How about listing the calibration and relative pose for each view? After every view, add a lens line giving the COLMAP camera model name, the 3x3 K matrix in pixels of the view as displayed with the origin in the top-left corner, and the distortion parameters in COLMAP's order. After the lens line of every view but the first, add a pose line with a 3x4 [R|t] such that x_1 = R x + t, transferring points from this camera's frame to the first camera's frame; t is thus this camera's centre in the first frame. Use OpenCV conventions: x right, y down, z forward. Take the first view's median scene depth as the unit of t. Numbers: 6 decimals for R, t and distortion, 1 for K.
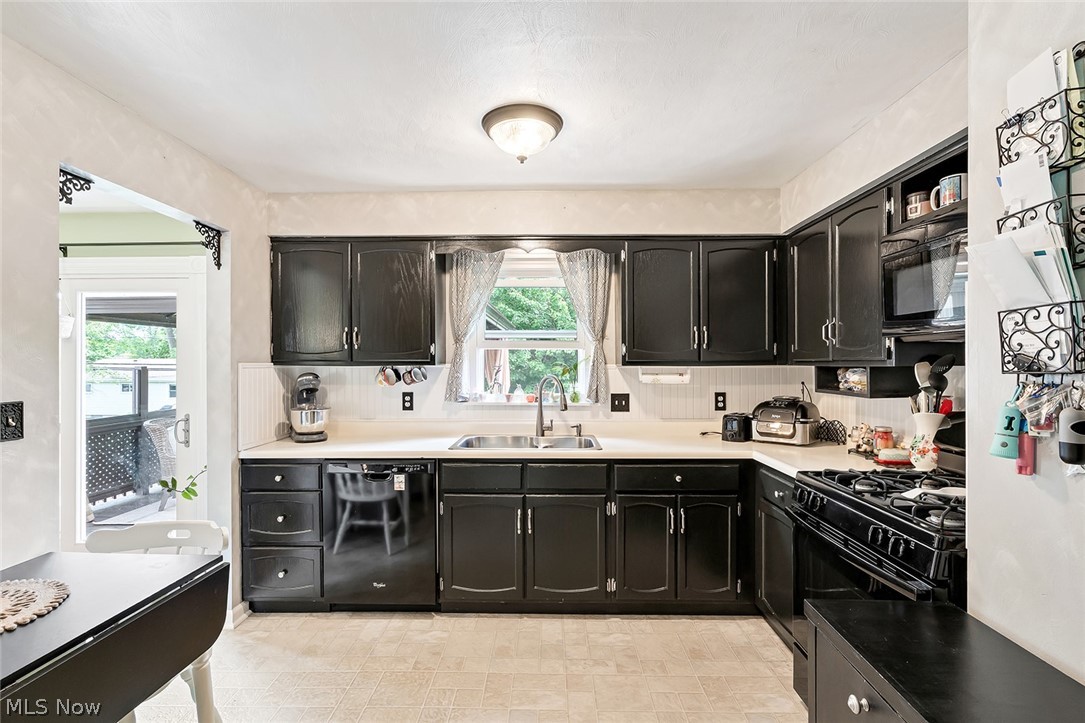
lens RADIAL K [[498.3, 0, 541.2], [0, 498.3, 359.3], [0, 0, 1]] dist [-0.005644, 0.000346]
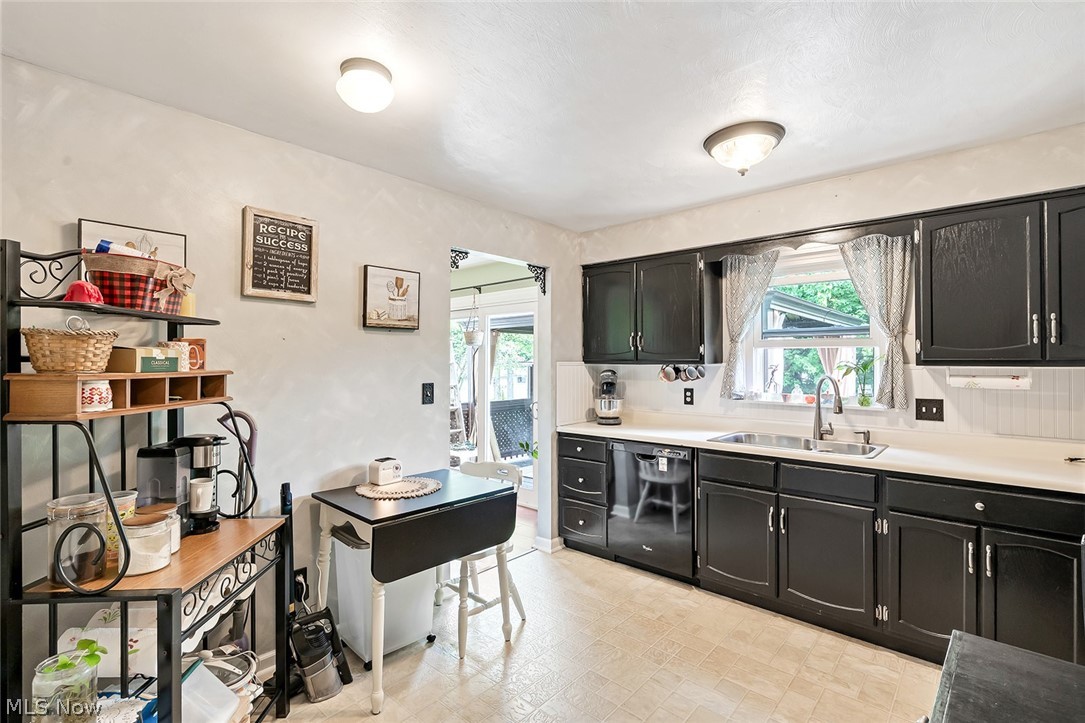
lens RADIAL K [[507.5, 0, 544.8], [0, 507.5, 351.1], [0, 0, 1]] dist [-0.000925, 0.000595]
pose [[0.754337, -0.012947, -0.656360, 0.257707], [0.003293, 0.999868, -0.015938, -0.000022], [0.656479, 0.009862, 0.754279, -0.073142]]
